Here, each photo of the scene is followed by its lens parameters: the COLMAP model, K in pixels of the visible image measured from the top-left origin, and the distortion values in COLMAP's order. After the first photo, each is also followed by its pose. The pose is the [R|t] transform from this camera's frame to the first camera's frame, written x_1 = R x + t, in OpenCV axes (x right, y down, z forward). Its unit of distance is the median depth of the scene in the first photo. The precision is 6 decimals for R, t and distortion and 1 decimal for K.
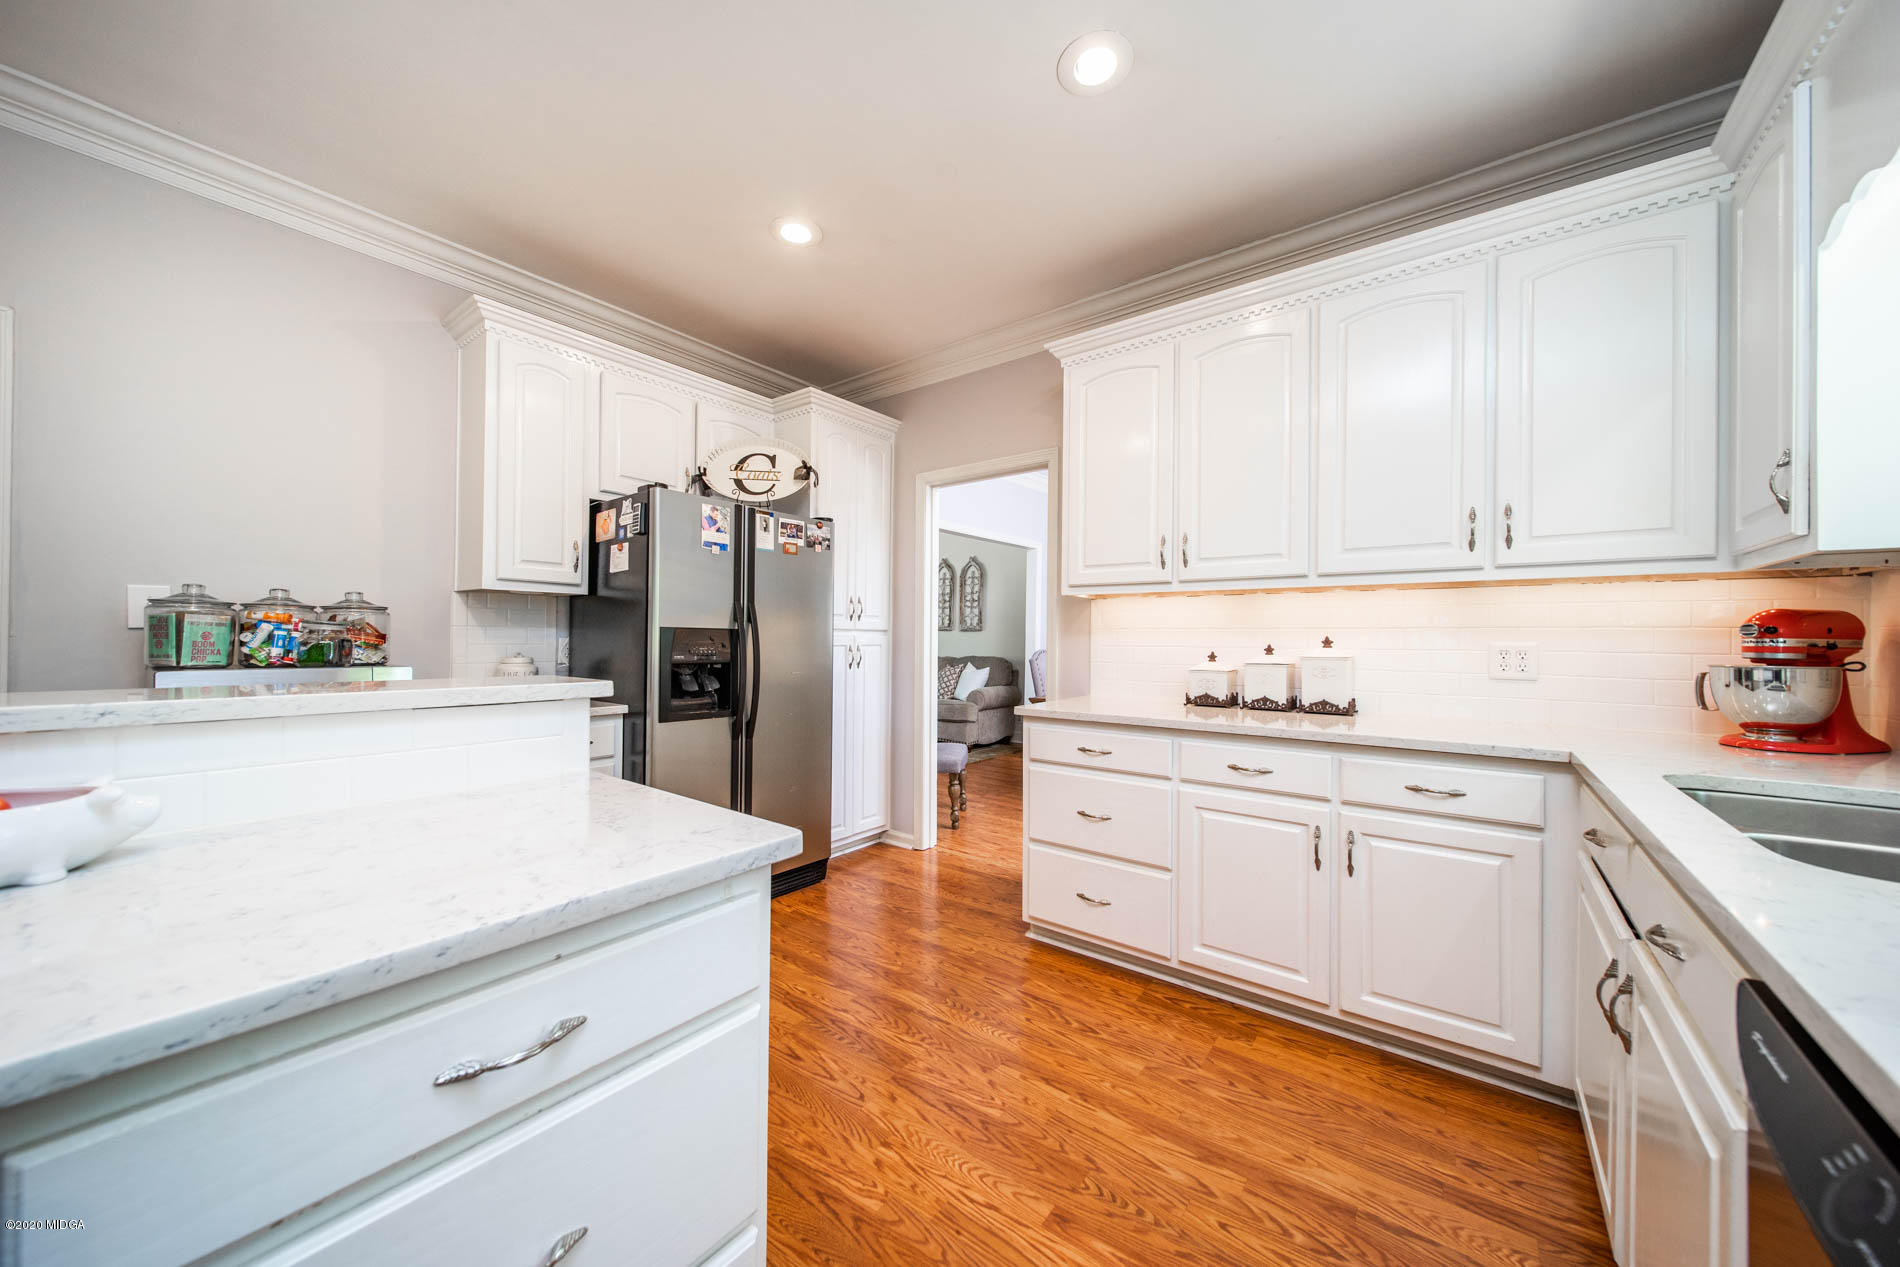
lens RADIAL K [[667.4, 0, 944.6], [0, 667.4, 638.2], [0, 0, 1]] dist [0.004447, -0.001996]
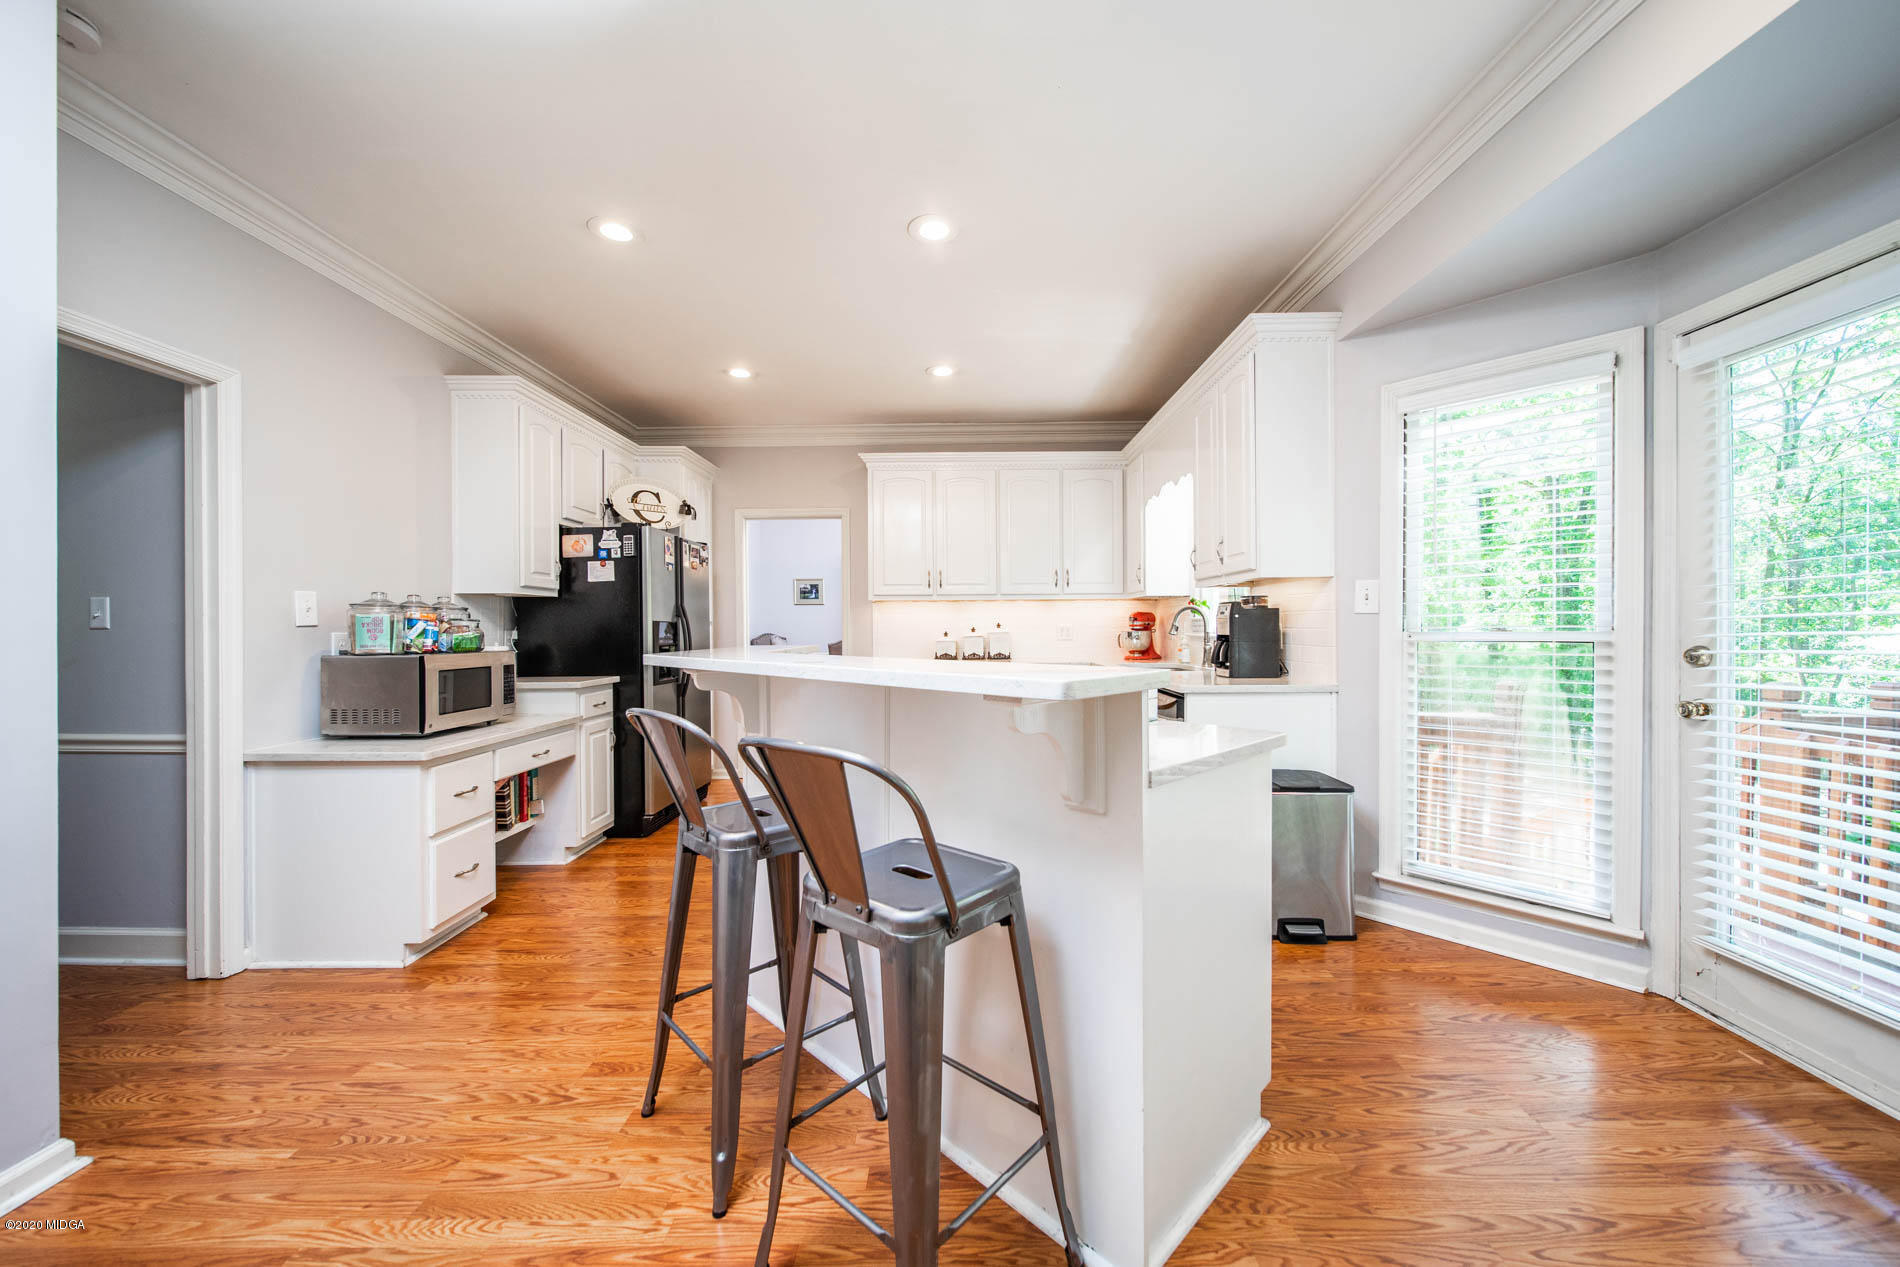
lens RADIAL K [[667.4, 0, 944.6], [0, 667.4, 638.2], [0, 0, 1]] dist [0.004447, -0.001996]
pose [[0.803950, -0.024351, 0.594198, -0.746389], [0.014993, 0.999674, 0.020682, 0.000235], [-0.594508, -0.007718, 0.804053, -0.541846]]
